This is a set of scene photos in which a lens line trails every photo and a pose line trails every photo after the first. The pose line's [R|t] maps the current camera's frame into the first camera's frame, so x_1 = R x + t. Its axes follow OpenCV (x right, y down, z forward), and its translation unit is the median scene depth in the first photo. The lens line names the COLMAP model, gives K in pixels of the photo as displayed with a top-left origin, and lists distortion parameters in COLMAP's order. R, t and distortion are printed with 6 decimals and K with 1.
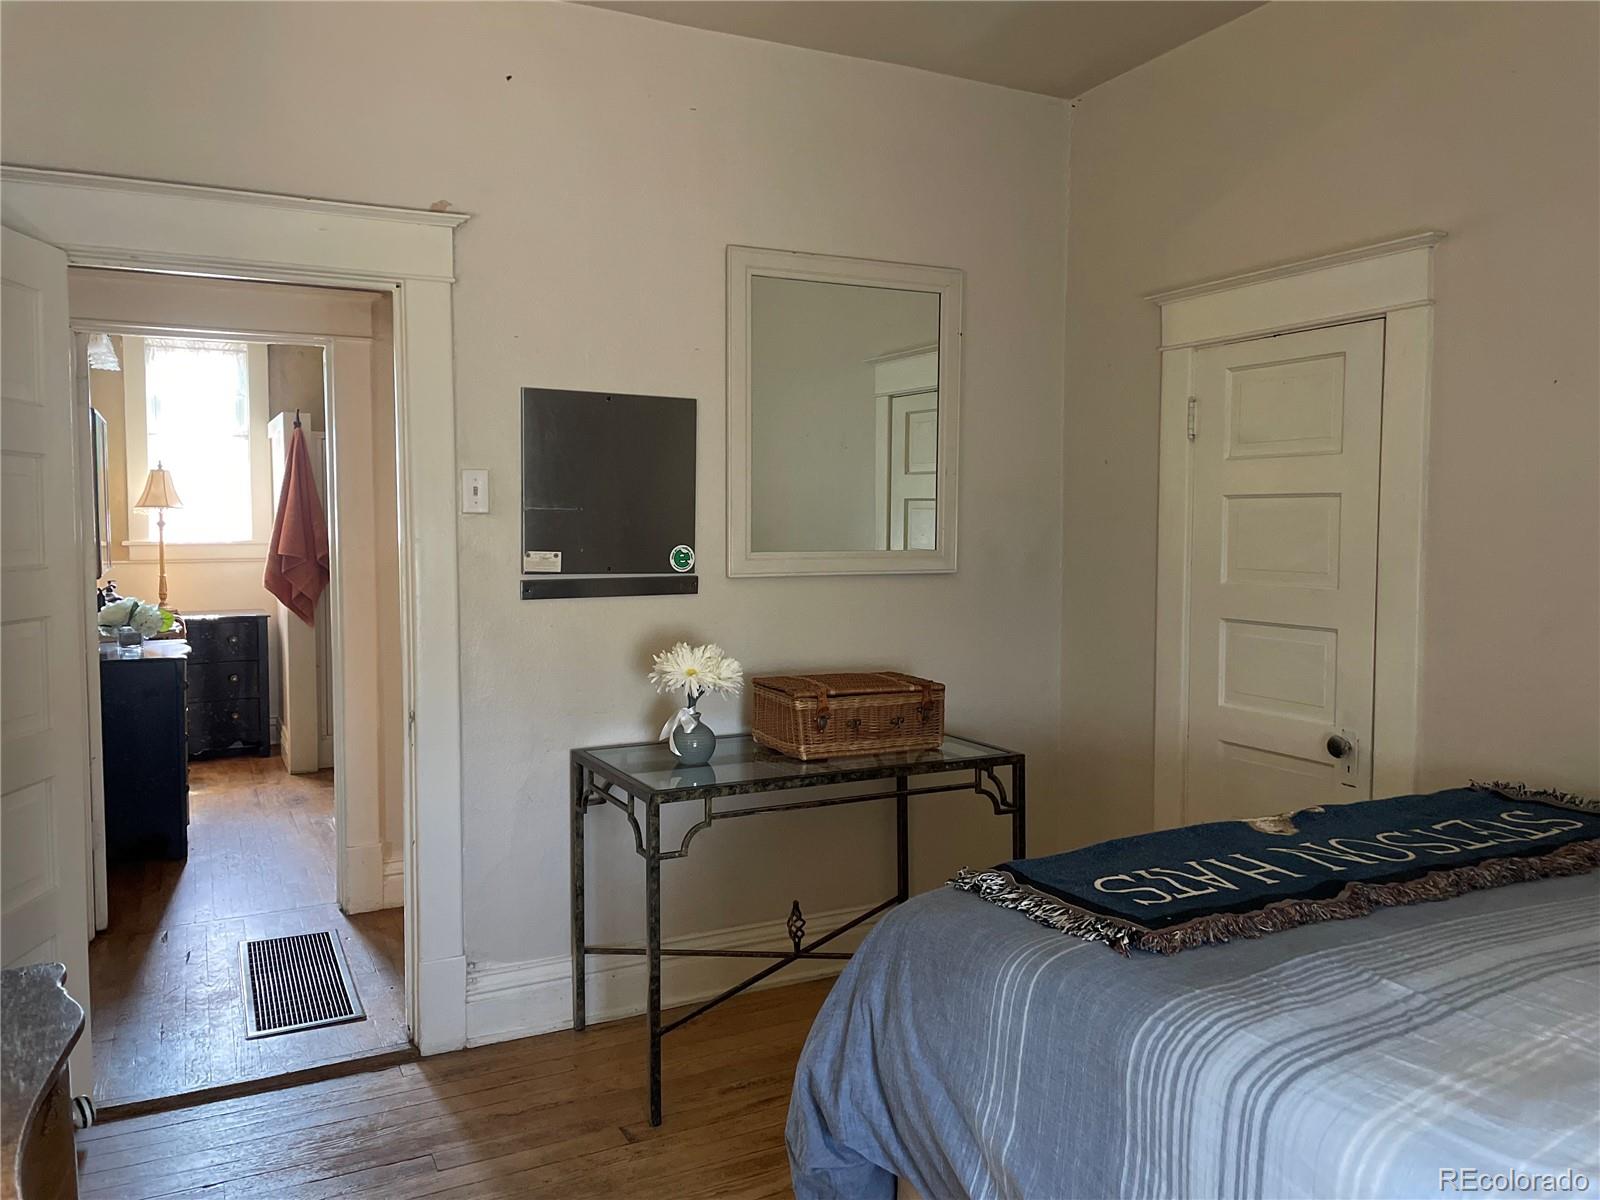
lens RADIAL K [[1235.7, 0, 837.9], [0, 1235.7, 603.5], [0, 0, 1]] dist [0.081611, -0.112643]
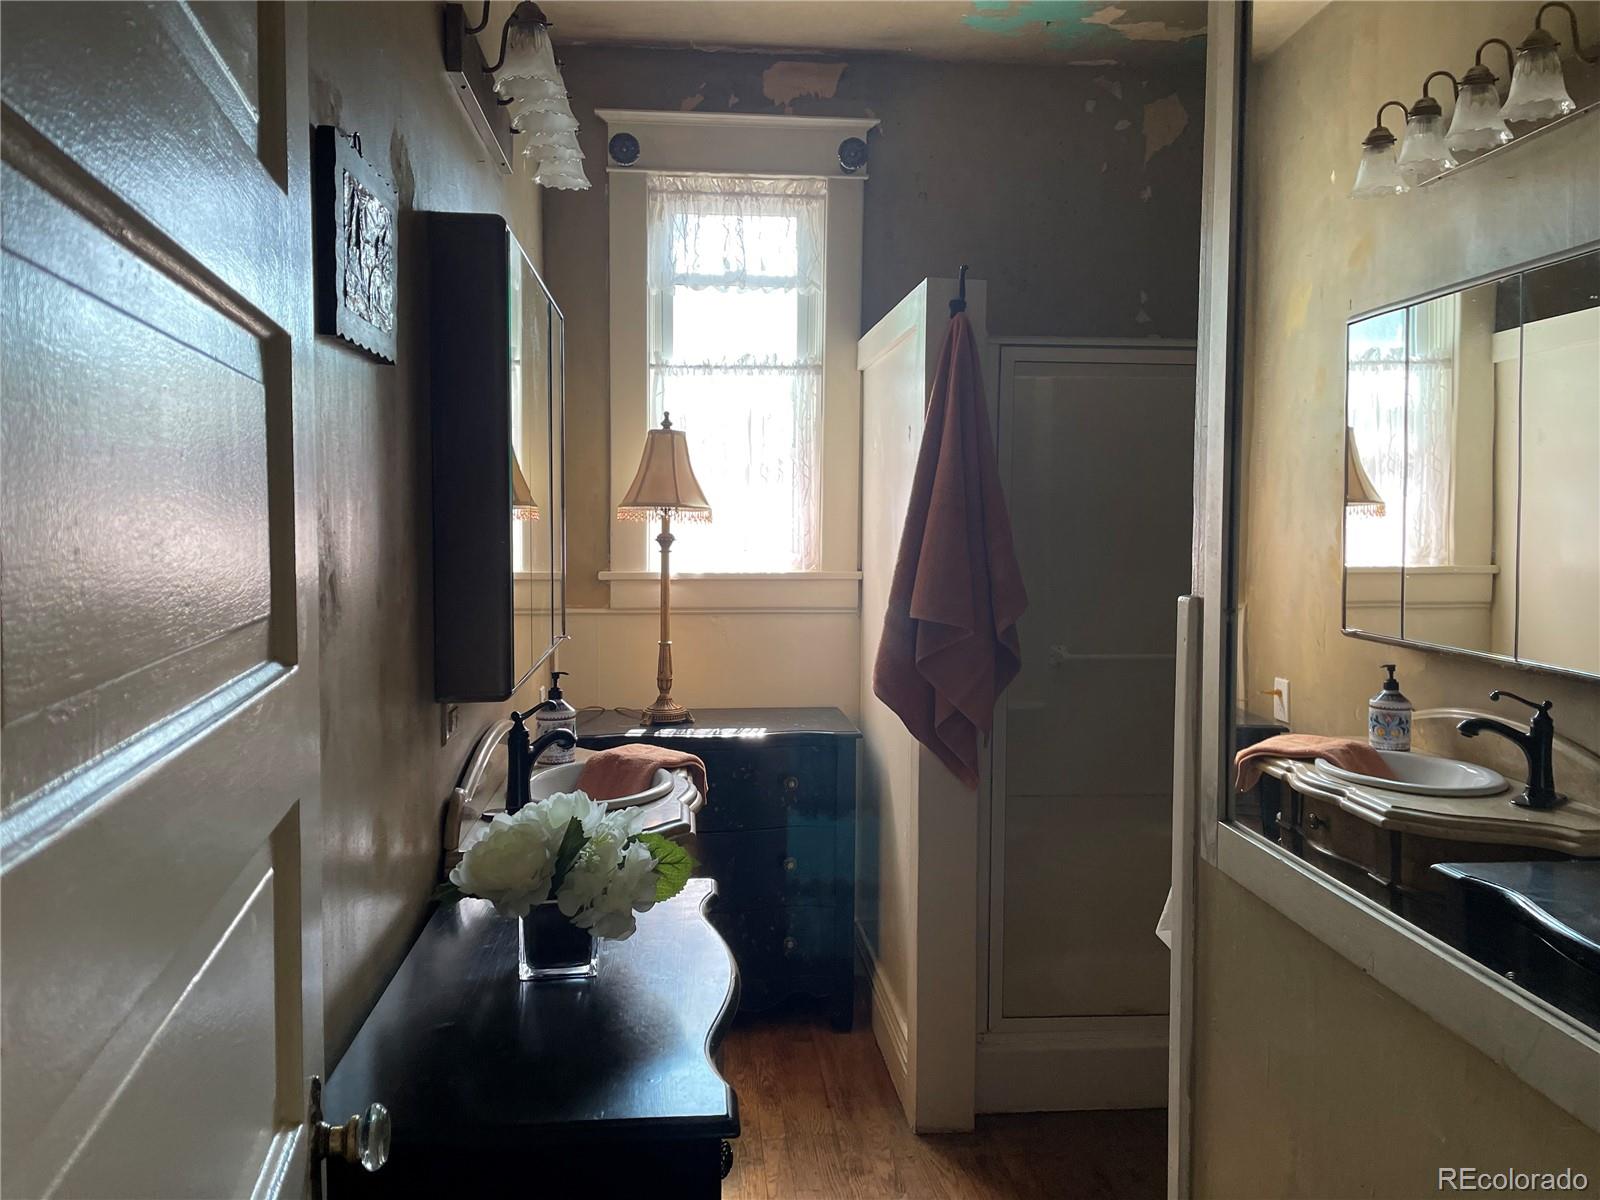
lens RADIAL K [[1235.7, 0, 798.7], [0, 1235.7, 595.9], [0, 0, 1]] dist [0.081611, -0.112643]
pose [[0.926505, 0.028047, -0.375235, -0.305658], [-0.030903, 0.999521, -0.001593, -0.042038], [0.375011, 0.013072, 0.926928, 0.563804]]
